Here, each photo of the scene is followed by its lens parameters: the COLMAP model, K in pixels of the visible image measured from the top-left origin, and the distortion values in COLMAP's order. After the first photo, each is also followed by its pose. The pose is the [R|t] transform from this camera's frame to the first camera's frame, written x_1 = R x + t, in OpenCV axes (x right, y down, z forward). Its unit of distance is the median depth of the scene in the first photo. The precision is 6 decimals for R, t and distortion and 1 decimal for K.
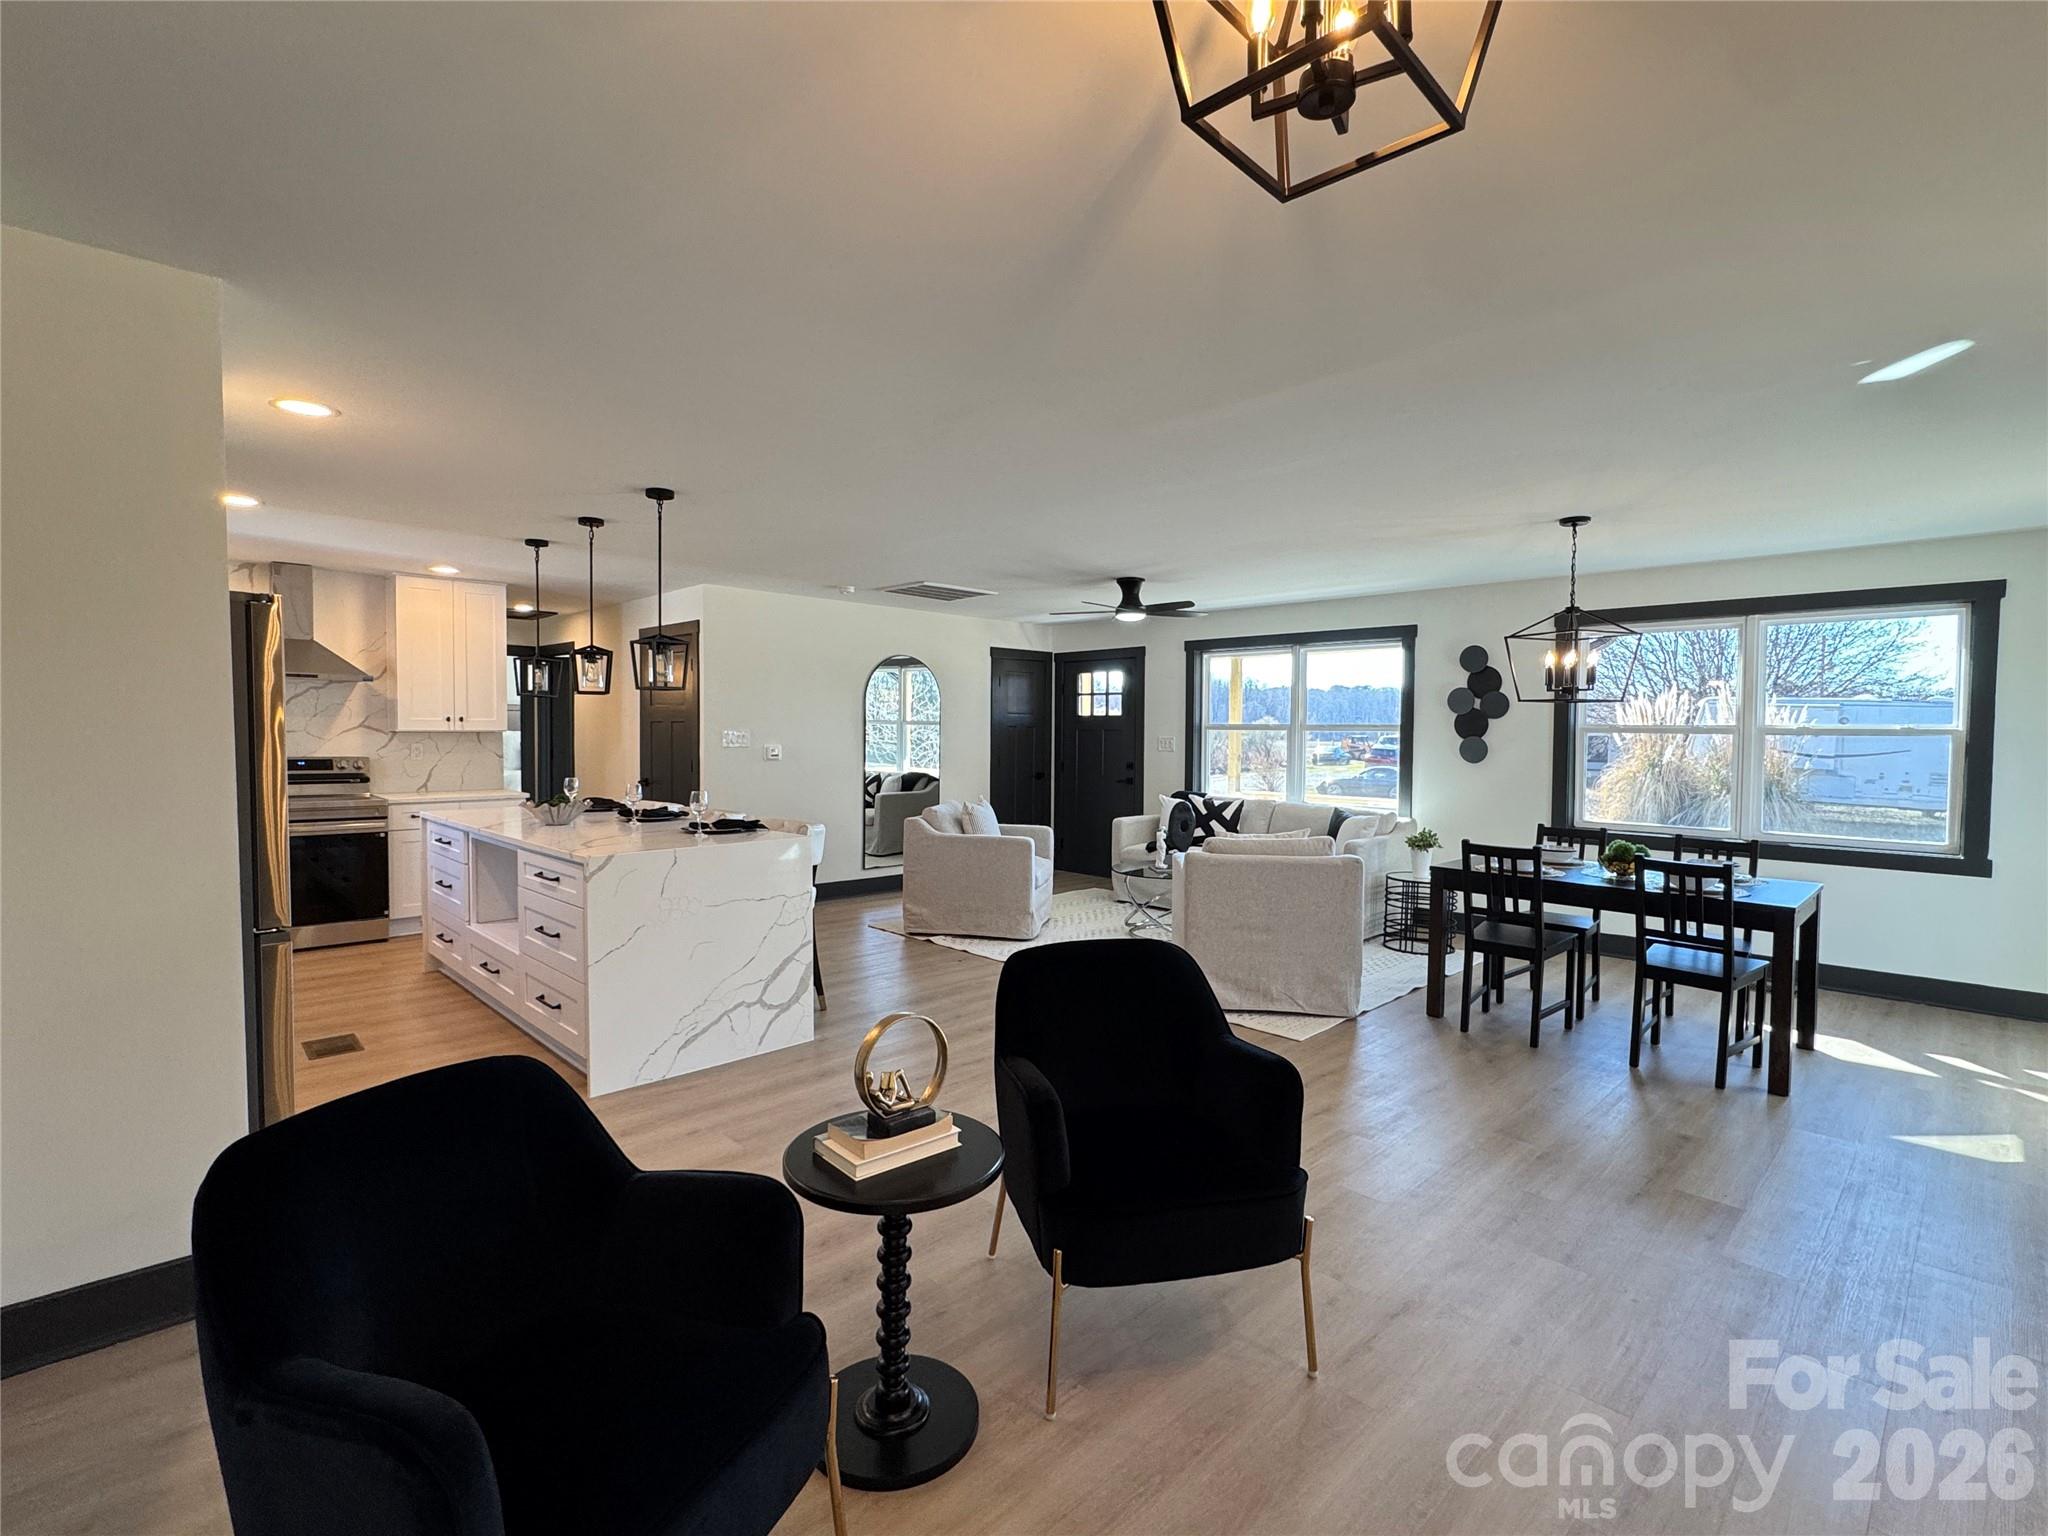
lens RADIAL K [[945.4, 0, 1020.3], [0, 945.4, 766.3], [0, 0, 1]] dist [-0.000550, -0.000947]
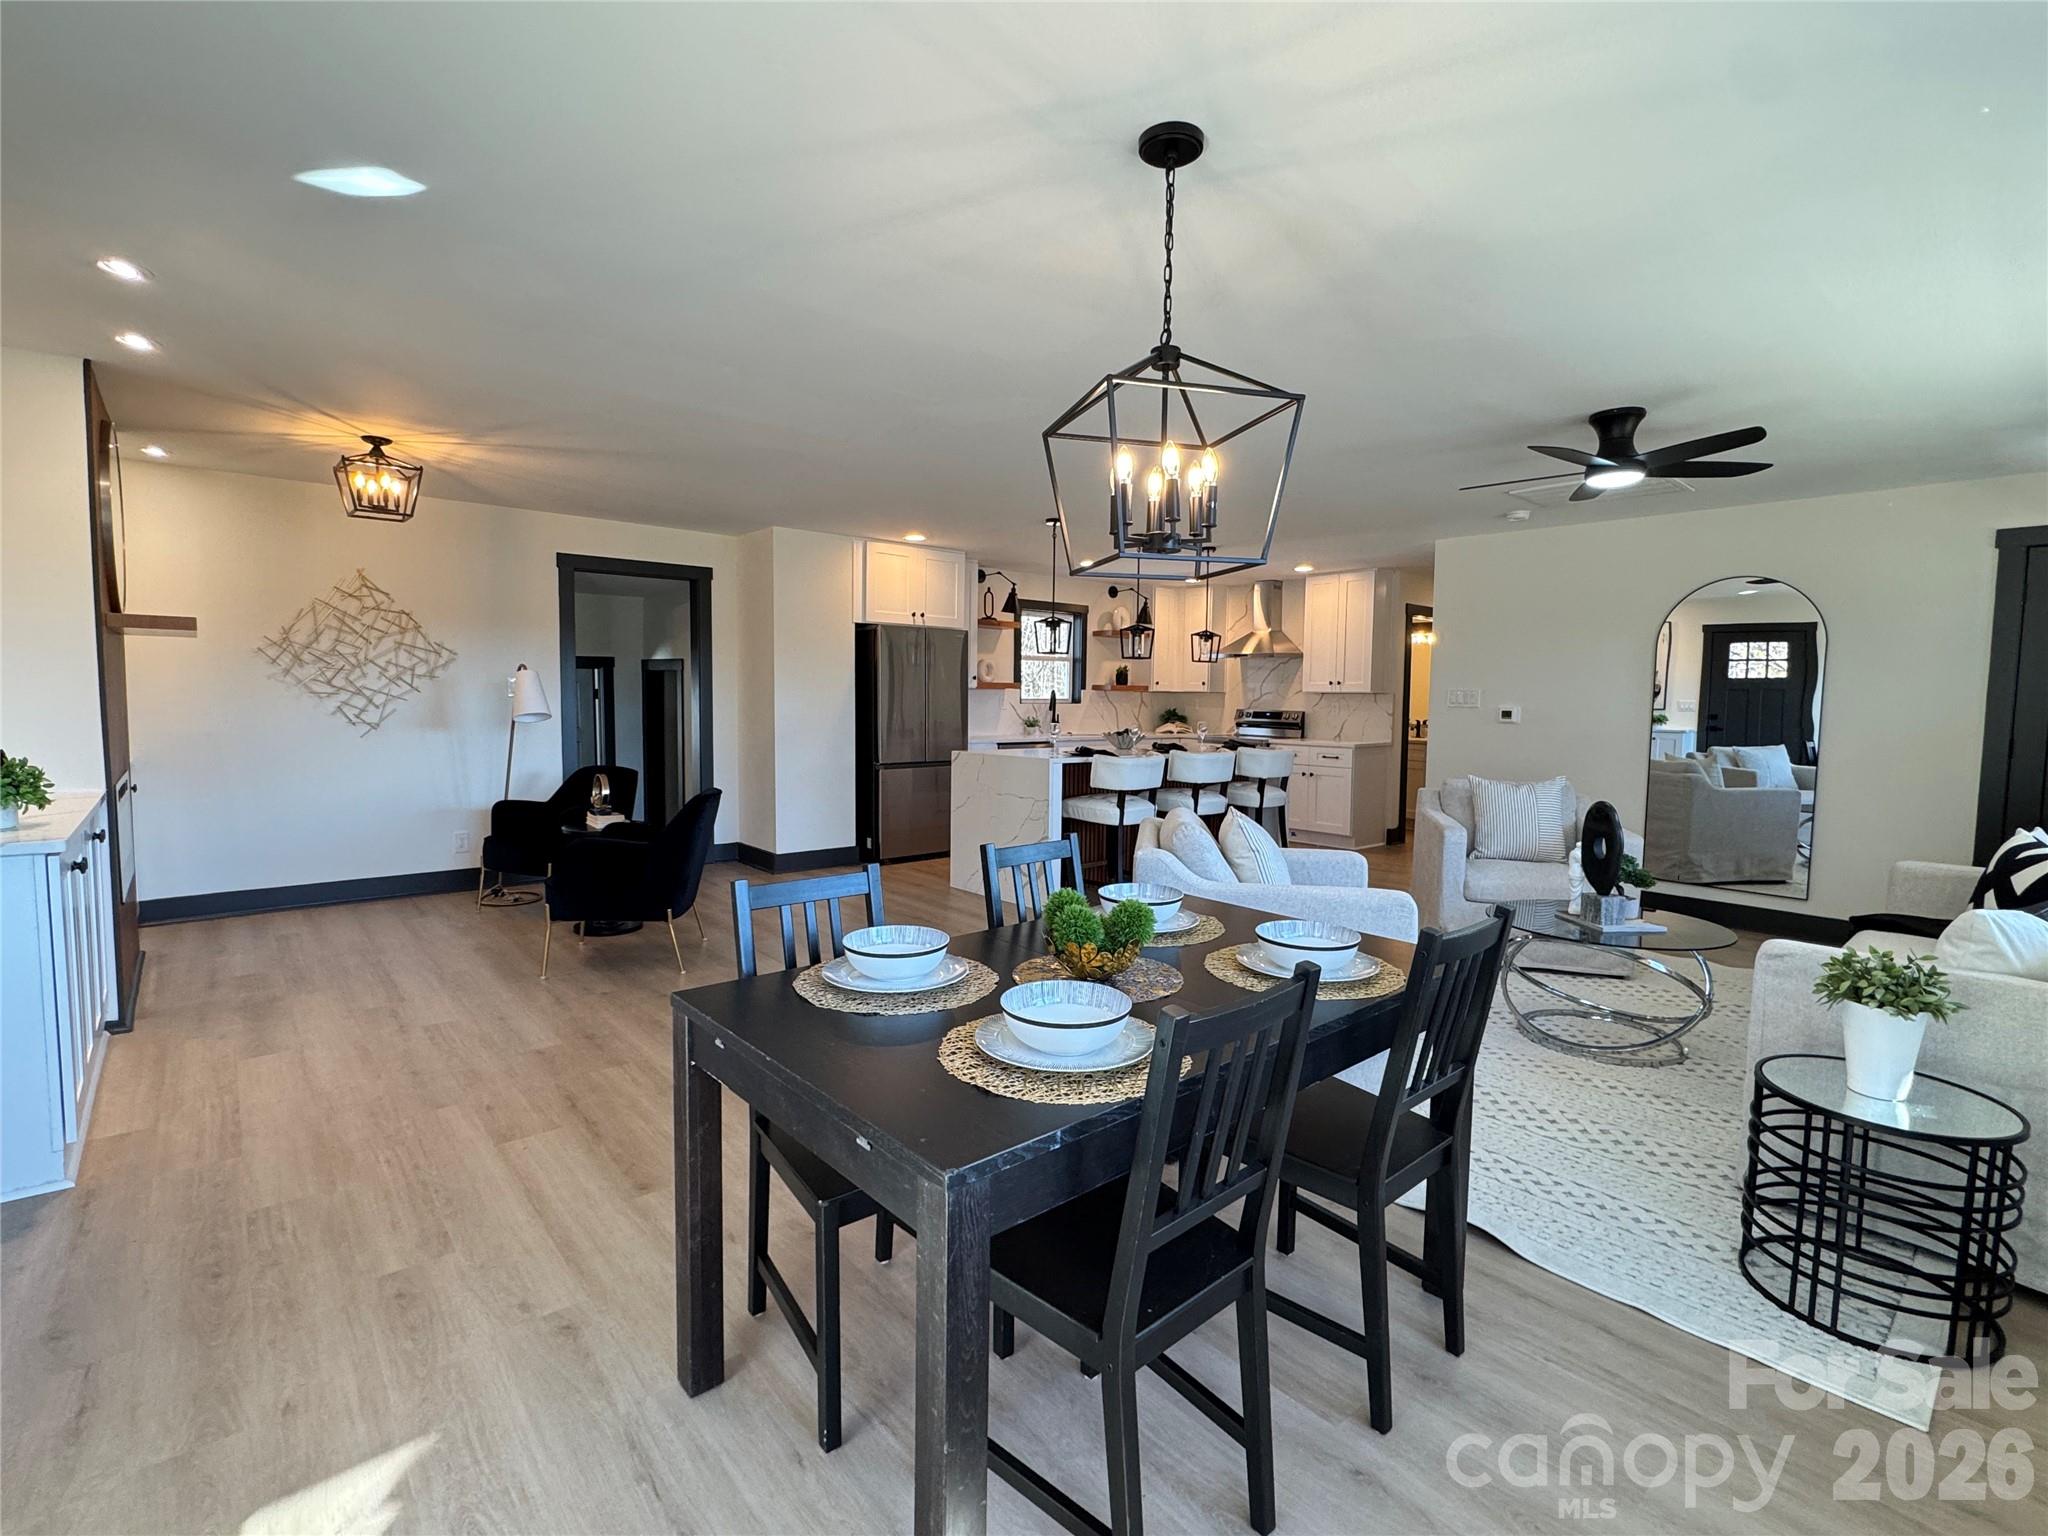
lens RADIAL K [[945.4, 0, 1023.2], [0, 945.4, 764.4], [0, 0, 1]] dist [-0.000550, -0.000947]
pose [[-0.059089, 0.063529, -0.996229, 0.690298], [-0.053205, 0.996354, 0.066693, -0.003033], [0.996834, 0.056945, -0.055494, 0.643293]]
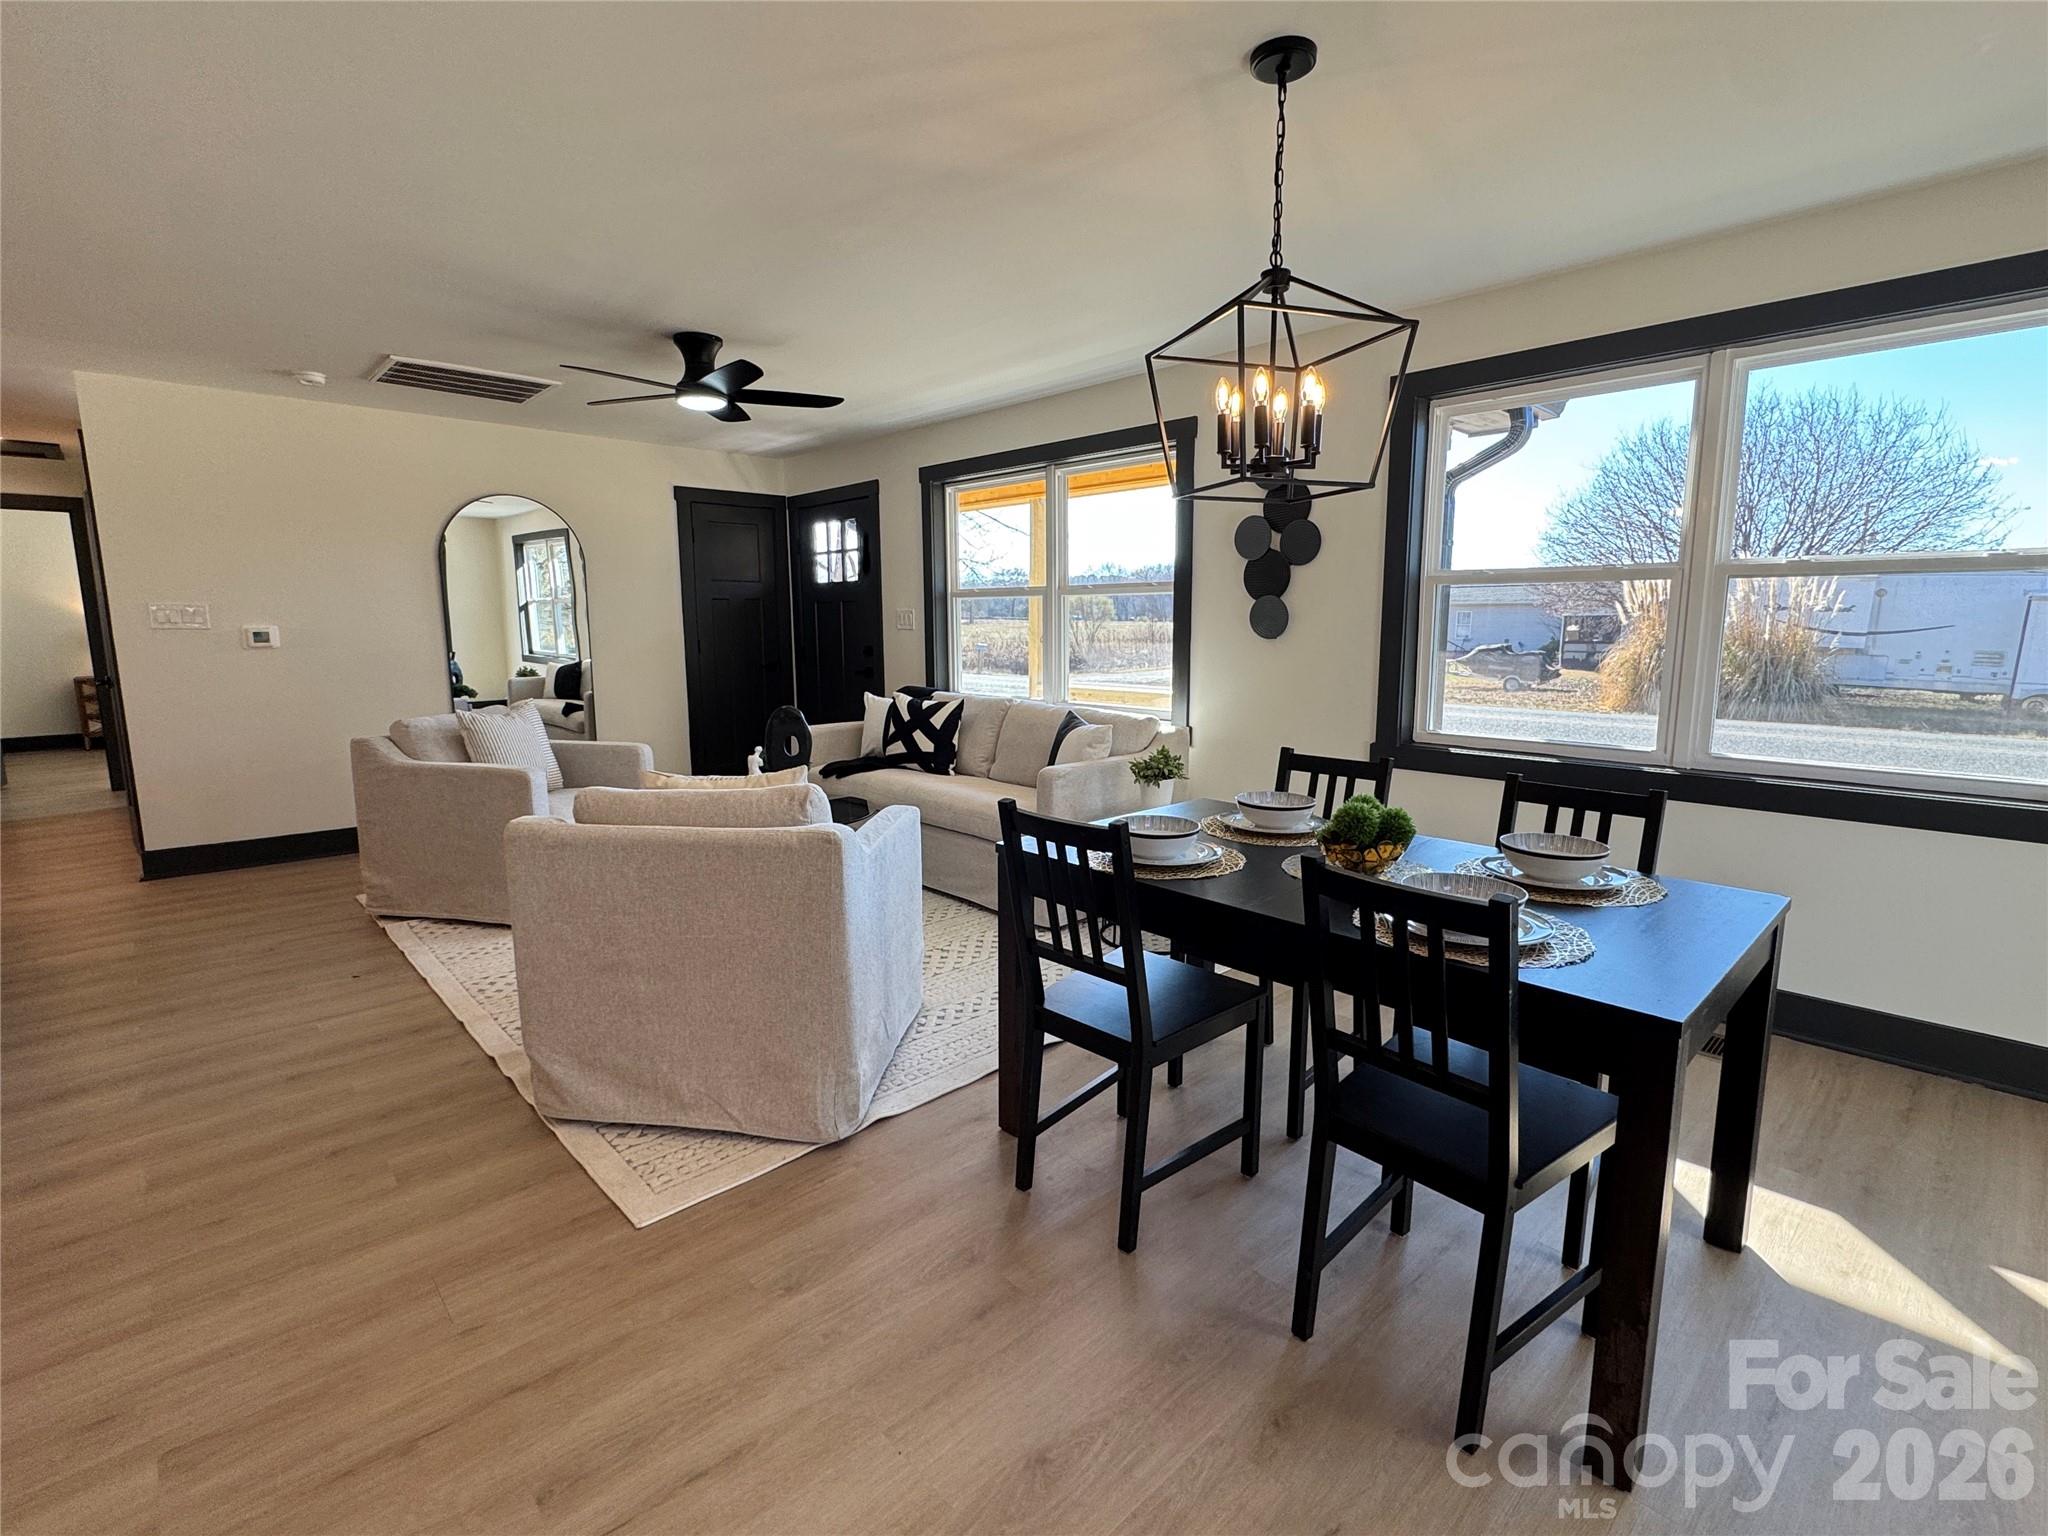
lens RADIAL K [[945.4, 0, 1021.9], [0, 945.4, 761.3], [0, 0, 1]] dist [-0.000550, -0.000947]
pose [[0.999812, -0.009666, -0.016829, 0.312854], [0.011471, 0.993784, 0.110730, 0.005897], [0.015654, -0.110903, 0.993708, 0.352875]]
